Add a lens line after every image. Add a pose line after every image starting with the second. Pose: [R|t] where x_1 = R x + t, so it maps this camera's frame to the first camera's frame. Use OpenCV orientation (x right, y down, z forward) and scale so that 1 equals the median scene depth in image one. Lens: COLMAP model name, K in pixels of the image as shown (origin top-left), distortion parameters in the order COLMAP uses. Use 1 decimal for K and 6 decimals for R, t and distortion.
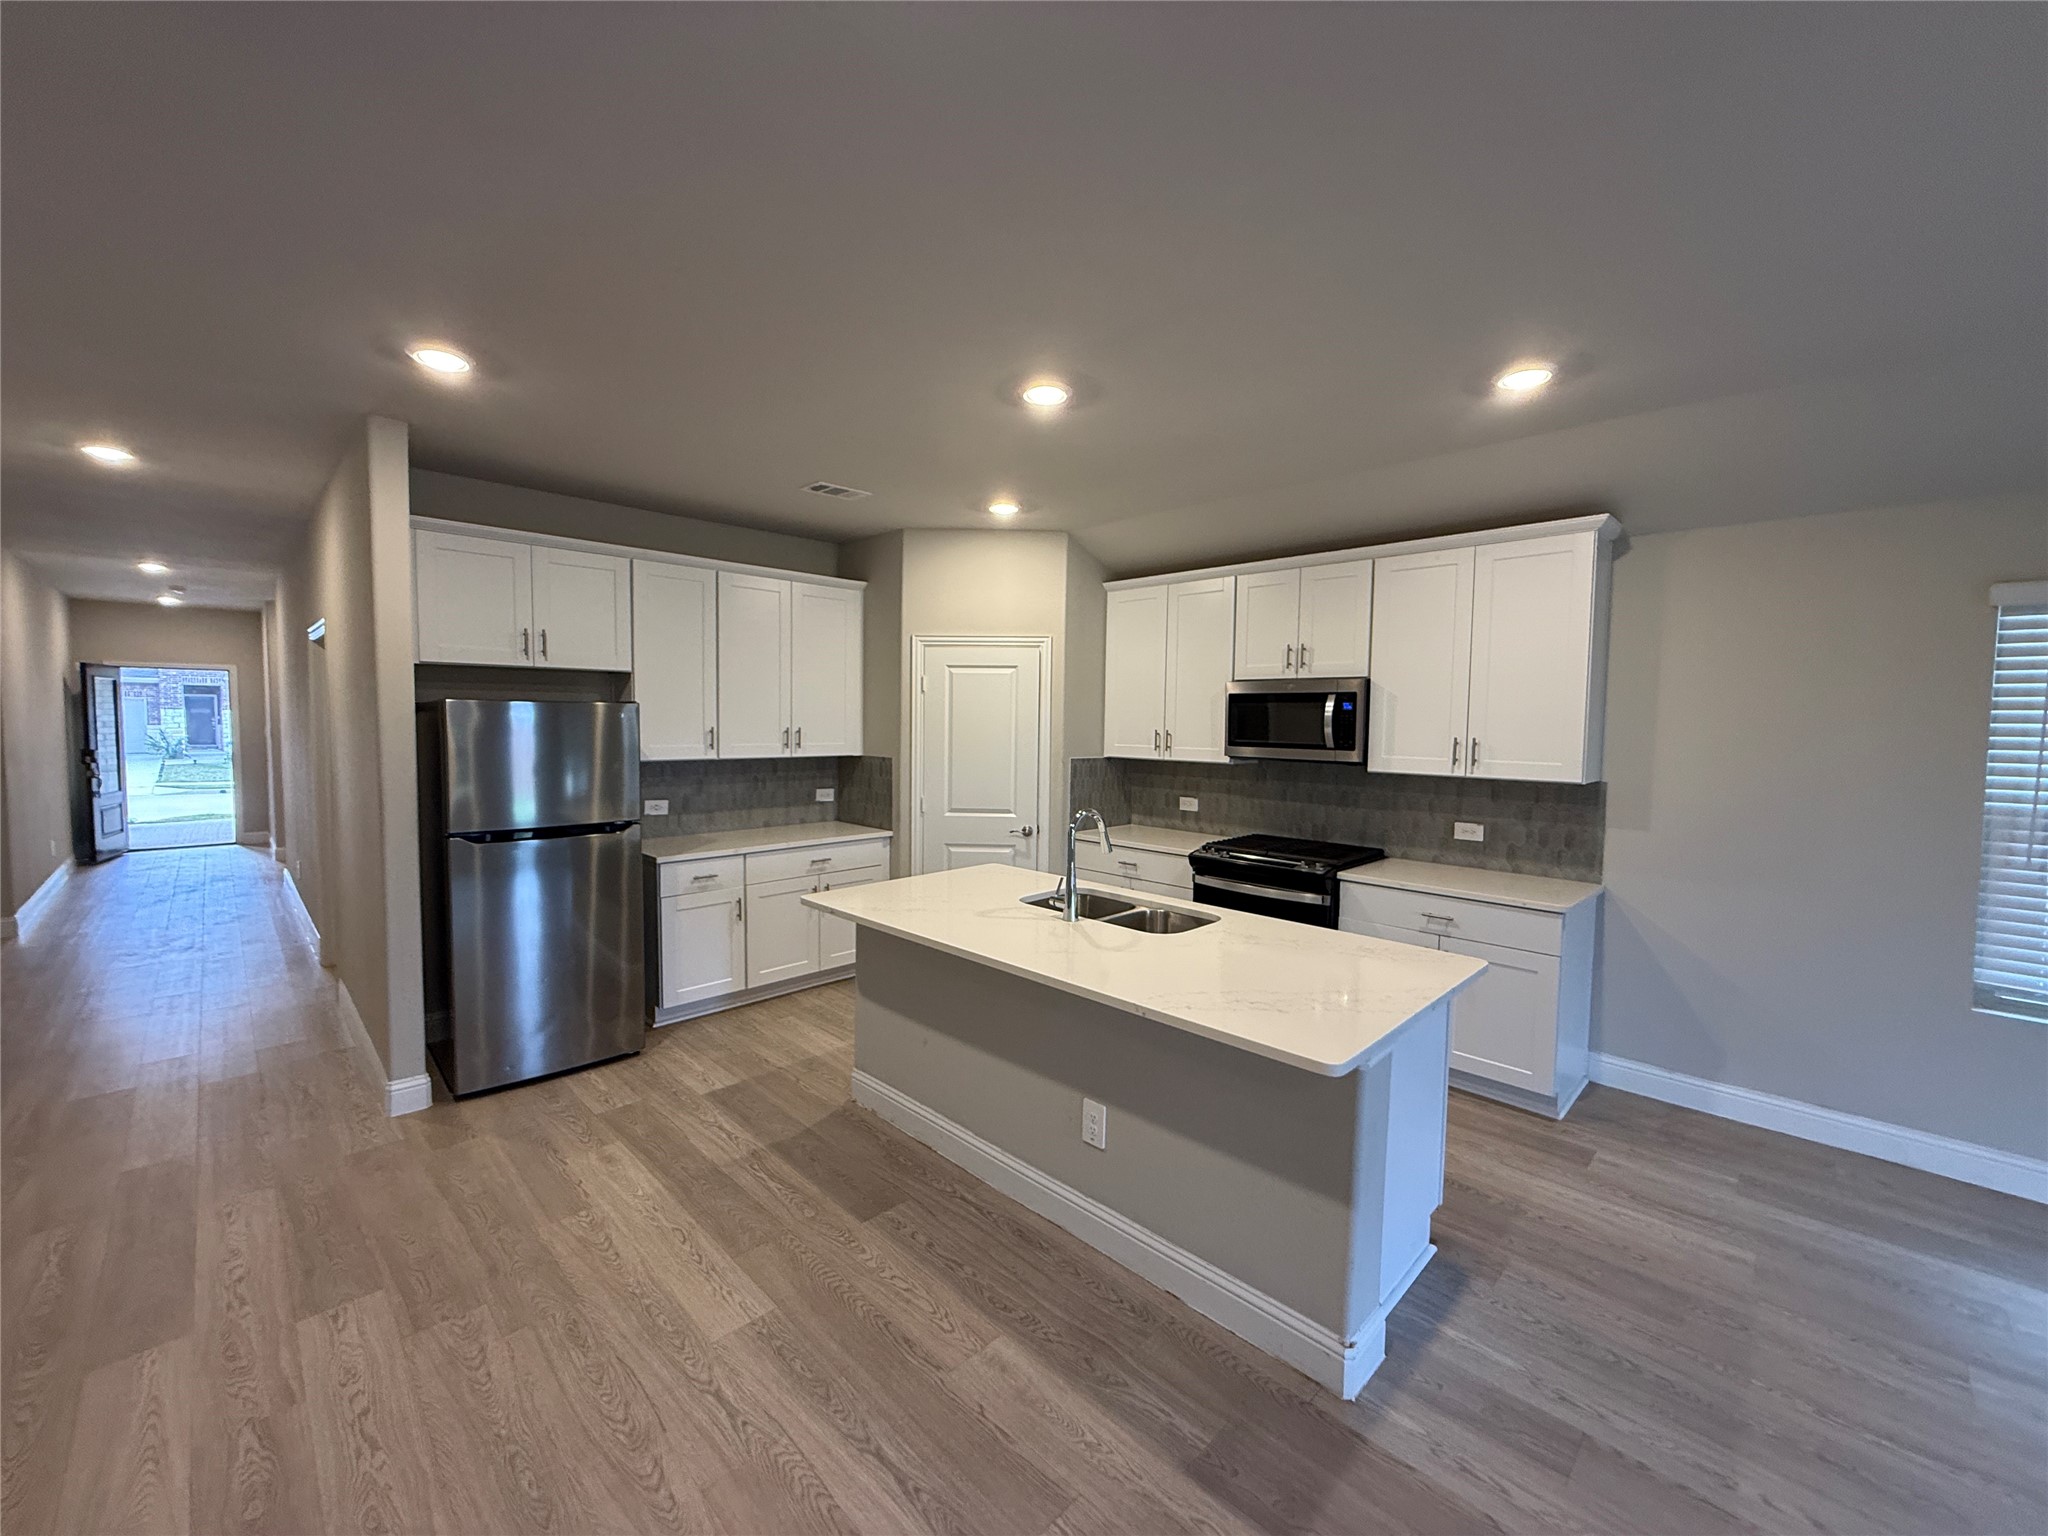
lens RADIAL K [[815.5, 0, 1017.9], [0, 815.5, 765.9], [0, 0, 1]] dist [-0.000065, 0.000128]
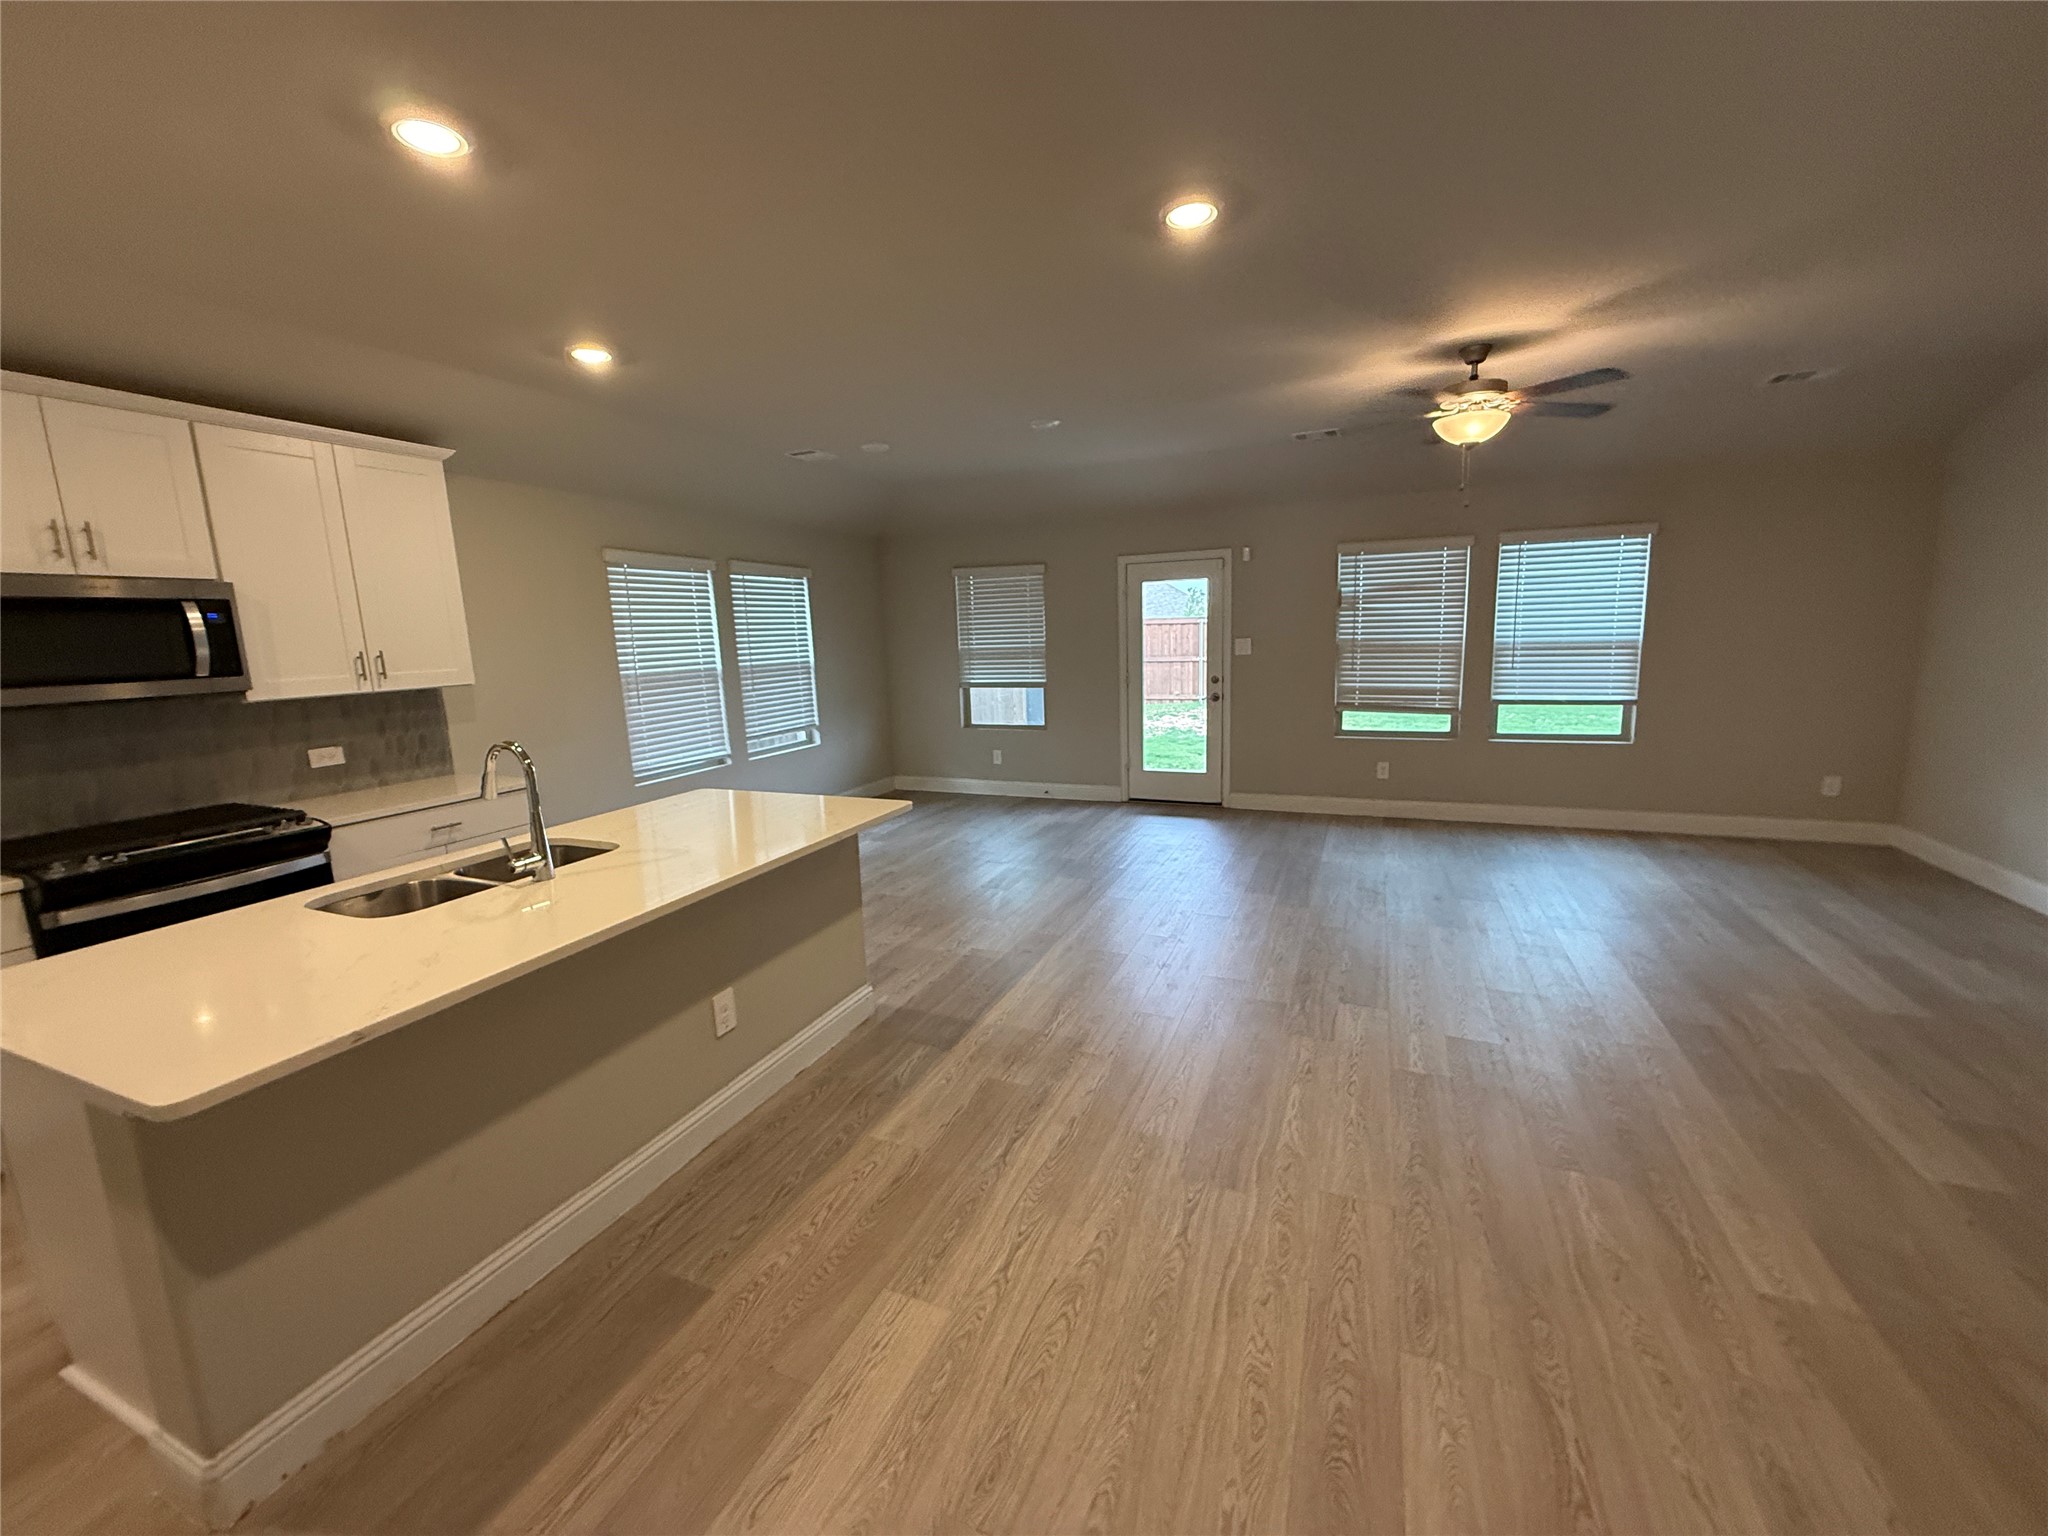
lens RADIAL K [[816.2, 0, 1022.2], [0, 816.2, 763.3], [0, 0, 1]] dist [-0.001029, 0.000166]
pose [[-0.375313, -0.151975, 0.914354, -0.734159], [0.085352, 0.976609, 0.197356, -0.033956], [-0.922960, 0.152112, -0.353563, 0.747984]]
